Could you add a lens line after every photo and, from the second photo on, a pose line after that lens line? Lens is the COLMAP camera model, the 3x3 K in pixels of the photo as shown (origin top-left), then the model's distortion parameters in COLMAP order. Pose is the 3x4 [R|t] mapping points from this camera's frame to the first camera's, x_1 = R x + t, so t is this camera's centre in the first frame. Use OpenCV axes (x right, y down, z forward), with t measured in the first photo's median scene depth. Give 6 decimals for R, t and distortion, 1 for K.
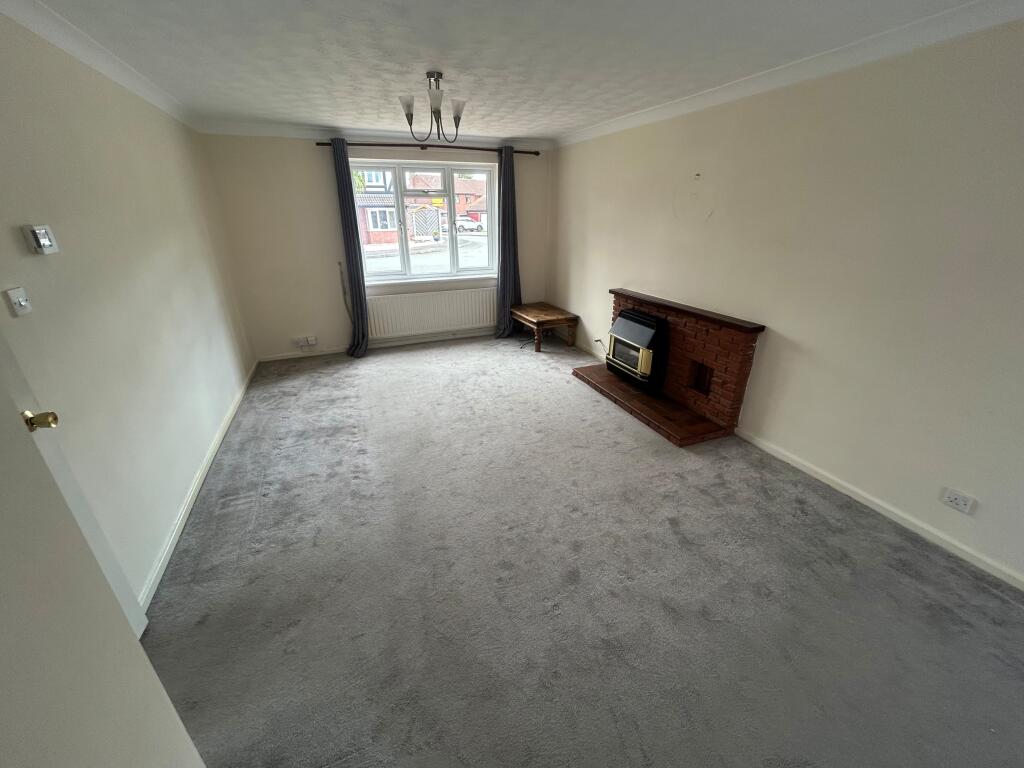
lens RADIAL K [[413.3, 0, 509.9], [0, 413.3, 384.5], [0, 0, 1]] dist [0.008156, 0.000101]
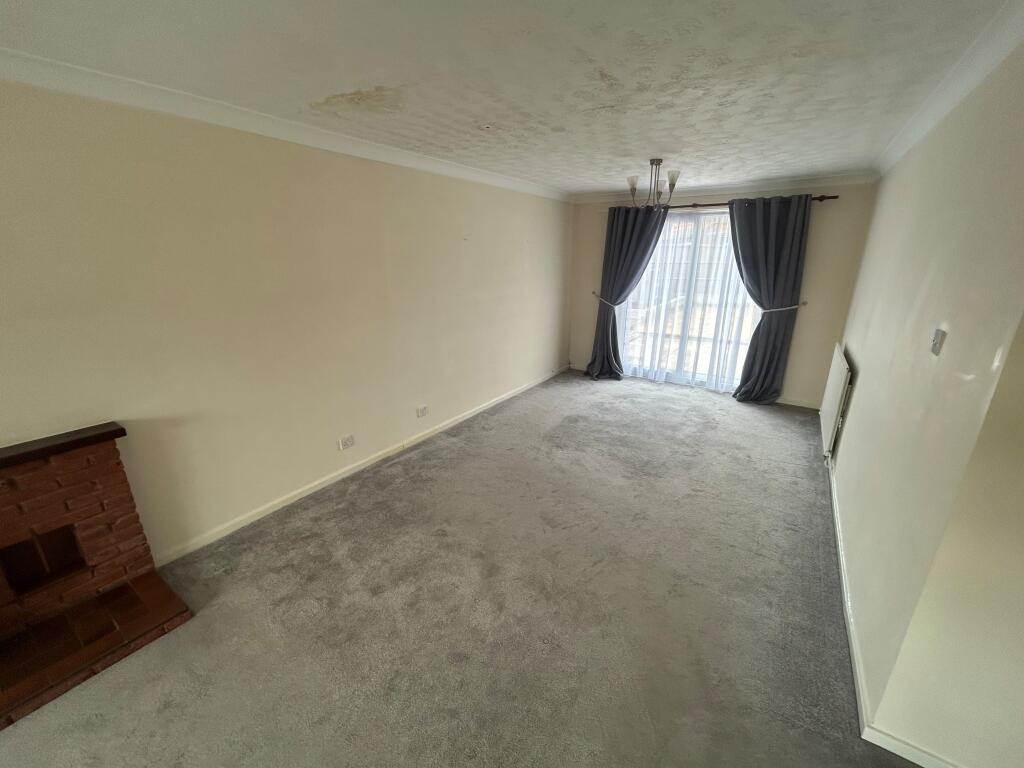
lens RADIAL K [[413.3, 0, 513.6], [0, 413.3, 387.6], [0, 0, 1]] dist [0.008156, 0.000101]
pose [[-0.560940, -0.248212, 0.789770, -0.374296], [0.327883, 0.809368, 0.487253, -0.368092], [-0.760157, 0.532272, -0.372622, 0.845481]]
